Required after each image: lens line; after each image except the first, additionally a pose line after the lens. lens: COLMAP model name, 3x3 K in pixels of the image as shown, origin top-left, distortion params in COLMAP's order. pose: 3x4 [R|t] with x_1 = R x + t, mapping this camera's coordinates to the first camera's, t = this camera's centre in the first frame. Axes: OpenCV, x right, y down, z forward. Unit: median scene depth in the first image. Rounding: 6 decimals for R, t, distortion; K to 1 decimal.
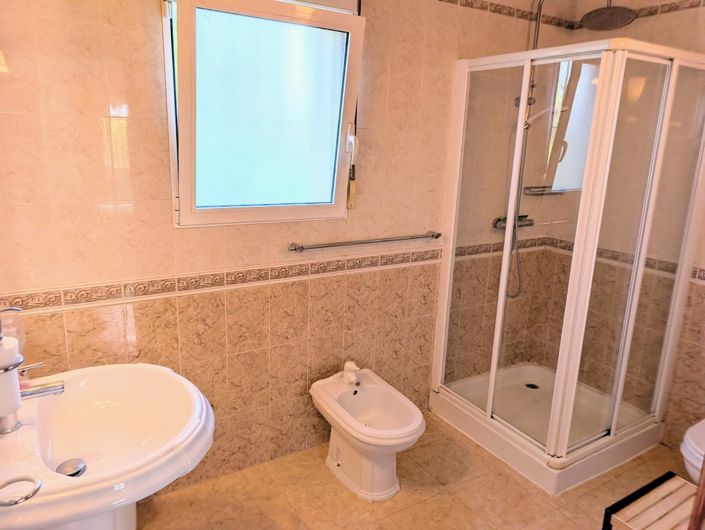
lens RADIAL K [[499.7, 0, 352.3], [0, 499.7, 260.4], [0, 0, 1]] dist [0.002960, -0.000093]
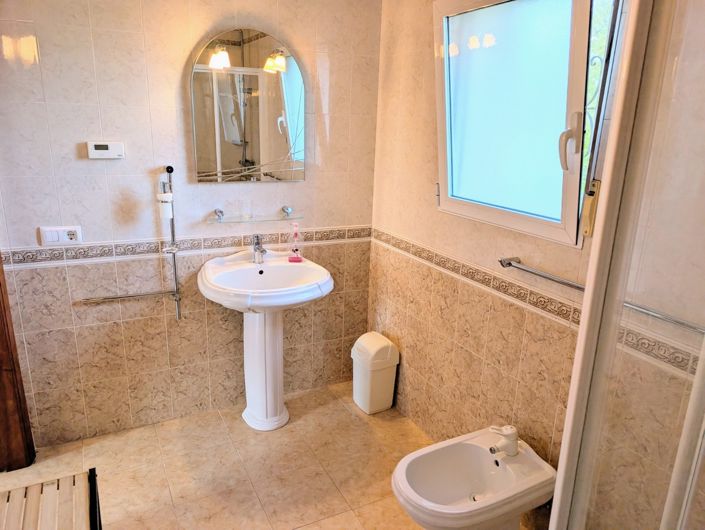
lens RADIAL K [[499.7, 0, 352.7], [0, 499.7, 266.6], [0, 0, 1]] dist [0.002960, -0.000093]
pose [[-0.084990, 0.240178, -0.967001, 0.759913], [-0.260860, 0.931298, 0.254237, -0.170791], [0.961628, 0.273860, -0.016498, 0.781186]]
